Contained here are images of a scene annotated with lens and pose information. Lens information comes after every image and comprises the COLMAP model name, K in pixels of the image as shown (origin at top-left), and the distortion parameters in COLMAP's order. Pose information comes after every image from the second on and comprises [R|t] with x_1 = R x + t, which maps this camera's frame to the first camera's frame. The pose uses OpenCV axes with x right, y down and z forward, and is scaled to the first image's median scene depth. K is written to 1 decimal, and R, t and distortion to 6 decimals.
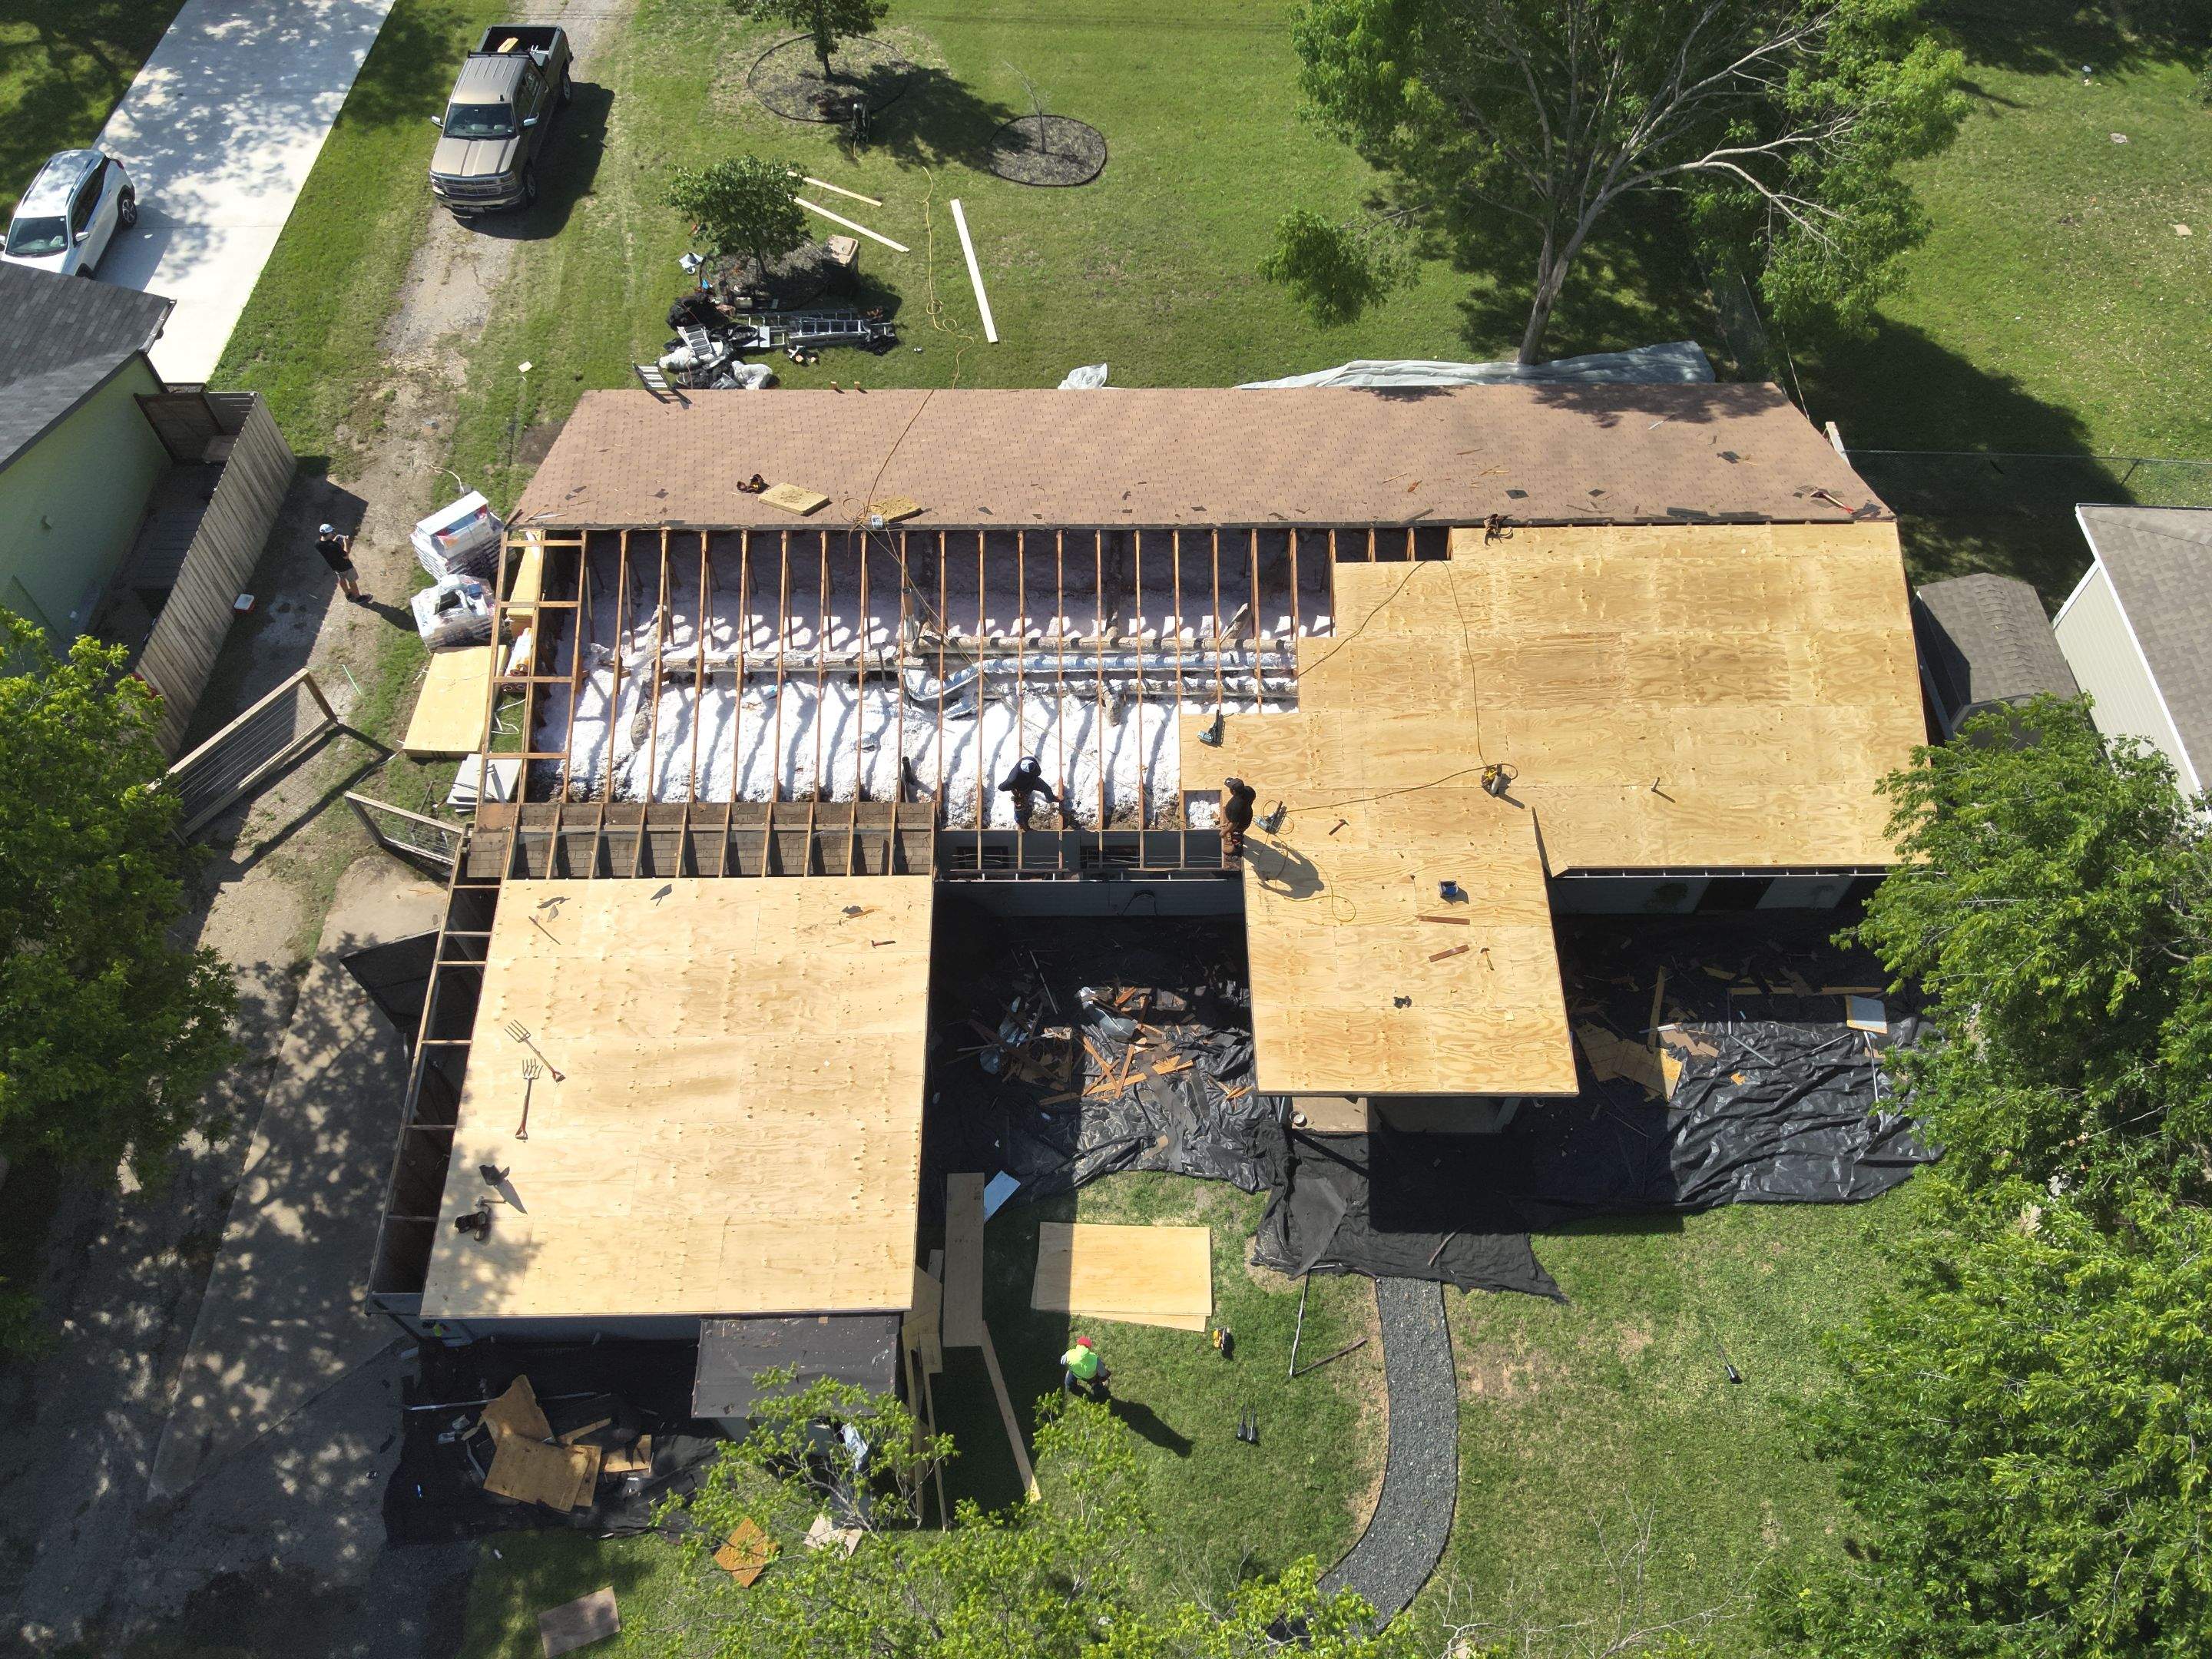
lens RADIAL K [[1601.3, 0, 1095.3], [0, 1601.3, 843.8], [0, 0, 1]] dist [0.085376, -0.168244]
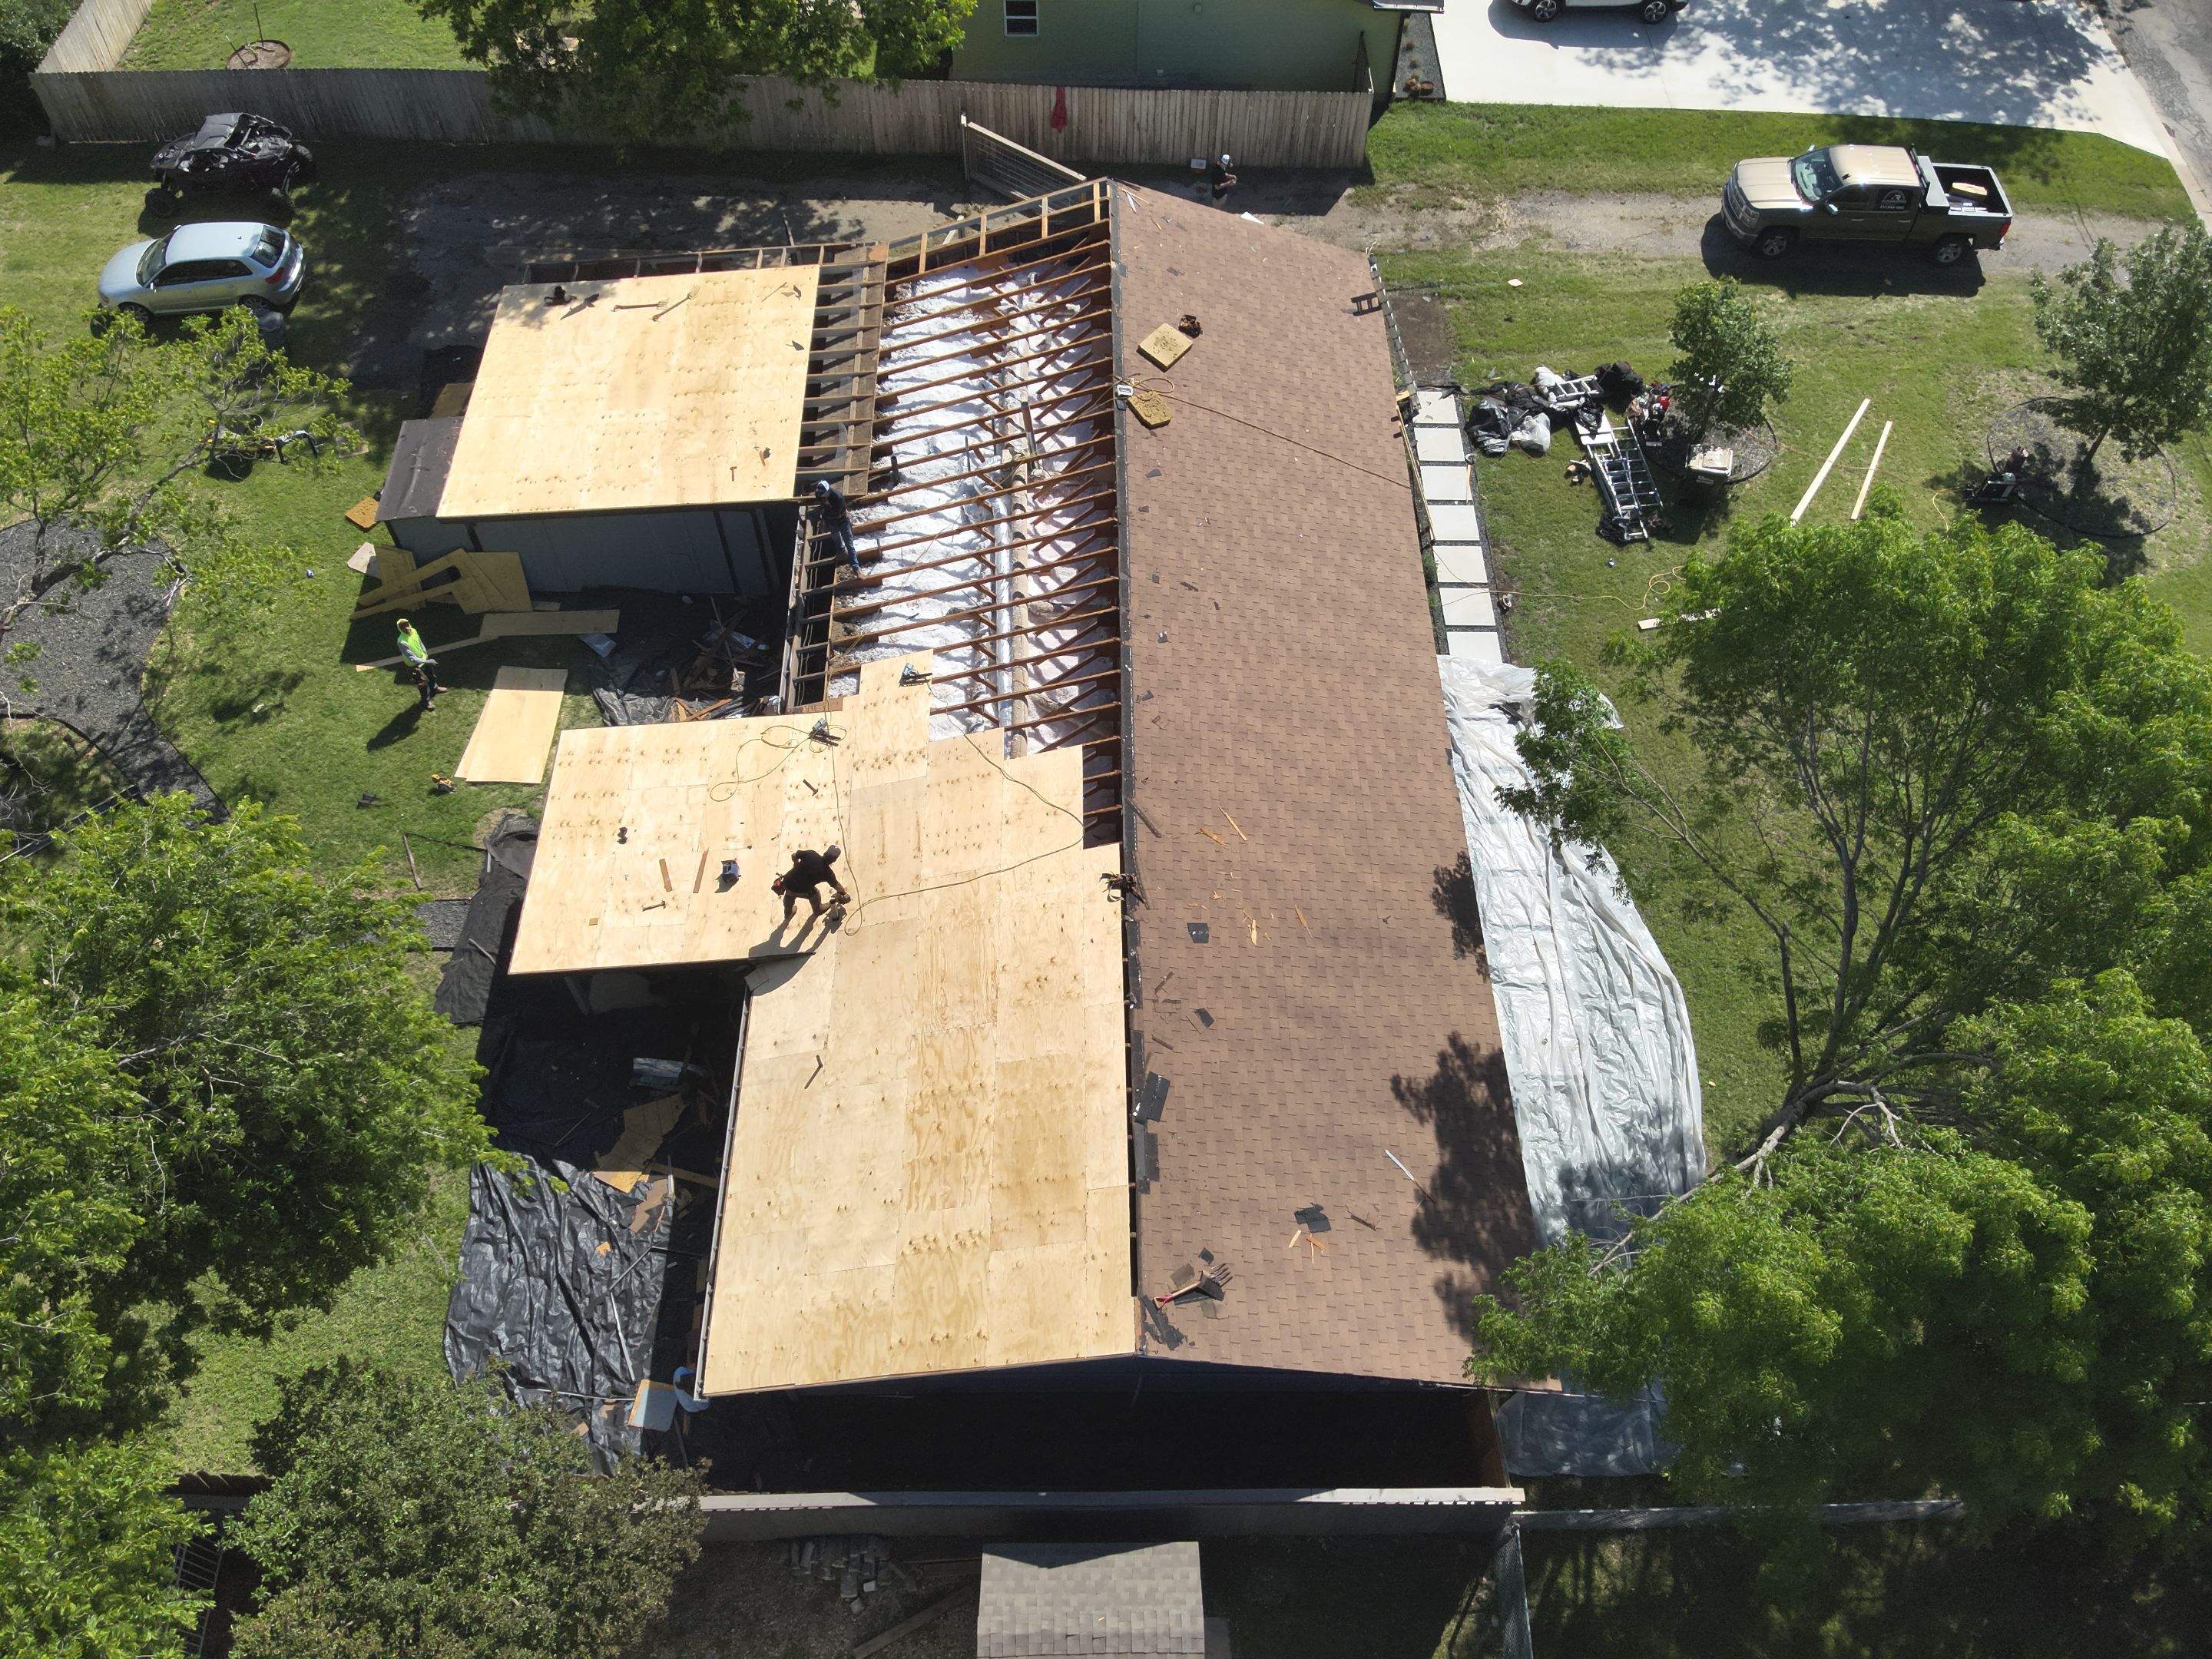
lens RADIAL K [[1601.3, 0, 1091.1], [0, 1601.3, 840.8], [0, 0, 1]] dist [0.085376, -0.168244]
pose [[-0.000976, 0.836342, -0.548208, 0.711594], [-0.837068, 0.299240, 0.458010, -0.592399], [0.547099, 0.459334, 0.699783, 0.384822]]
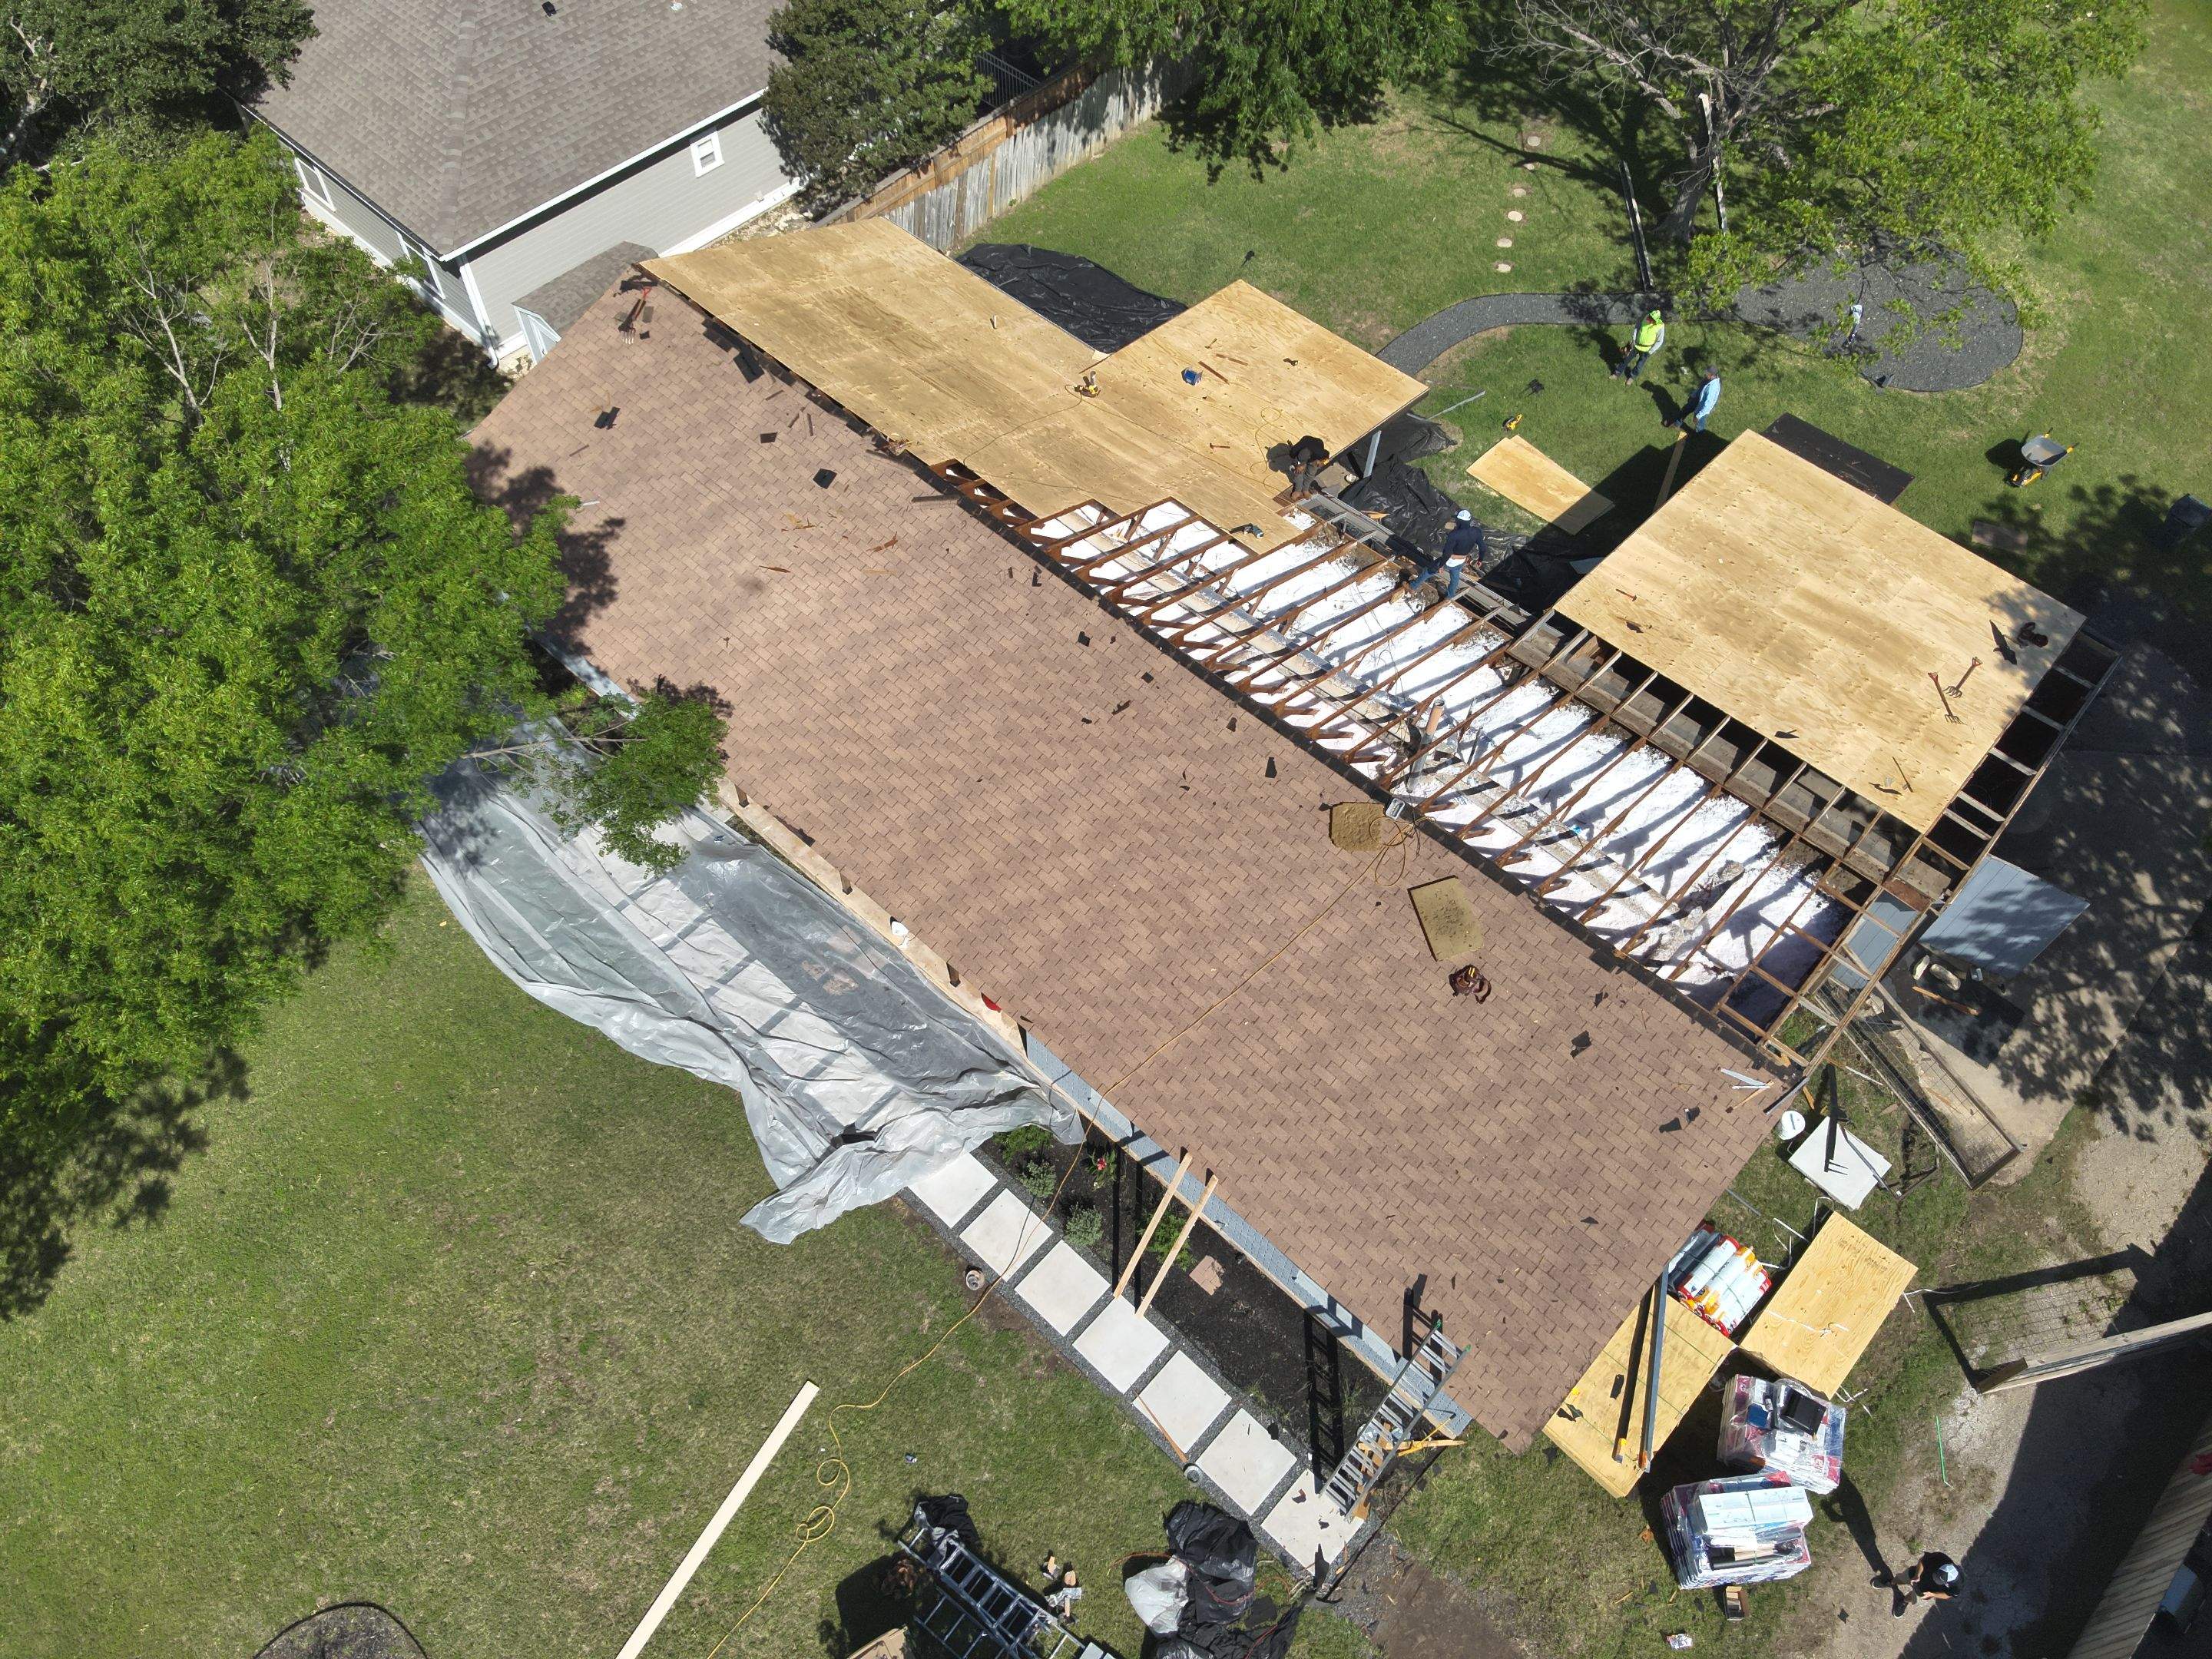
lens RADIAL K [[1601.3, 0, 1083.7], [0, 1601.3, 834.2], [0, 0, 1]] dist [0.085376, -0.168244]
pose [[-0.725376, -0.577708, 0.374277, -0.342033], [0.566840, -0.192825, 0.800944, -0.977558], [-0.390542, 0.793140, 0.467339, 0.697563]]
